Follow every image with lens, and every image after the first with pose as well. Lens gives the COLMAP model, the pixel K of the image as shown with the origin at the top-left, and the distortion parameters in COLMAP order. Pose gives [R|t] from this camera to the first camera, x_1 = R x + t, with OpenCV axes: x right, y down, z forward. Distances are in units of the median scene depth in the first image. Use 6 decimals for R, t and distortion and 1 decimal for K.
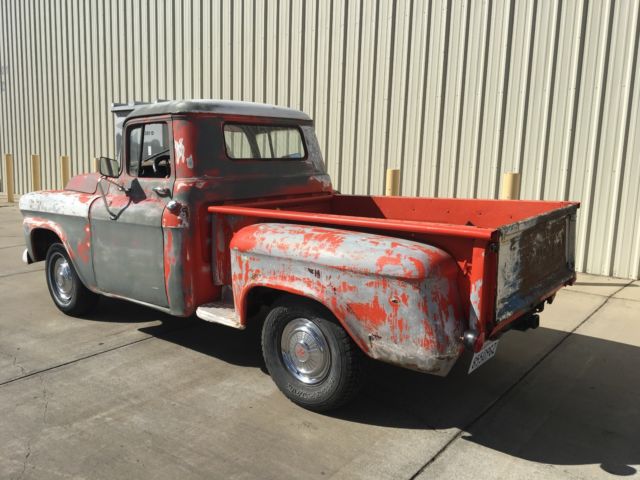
lens RADIAL K [[539.7, 0, 320.0], [0, 539.7, 240.0], [0, 0, 1]] dist [0.103317, -0.170898]
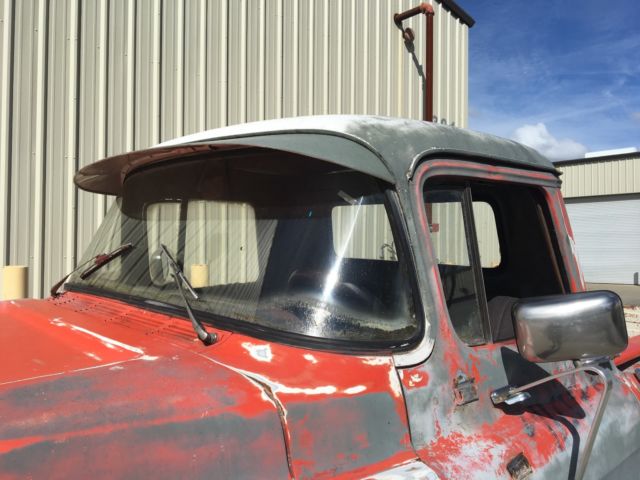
lens RADIAL K [[539.7, 0, 320.0], [0, 539.7, 240.0], [0, 0, 1]] dist [0.103317, -0.170898]
pose [[0.123372, -0.000824, 0.992360, -0.740673], [0.132219, 0.991098, -0.015615, -0.205676], [-0.983513, 0.133135, 0.122383, 1.175411]]
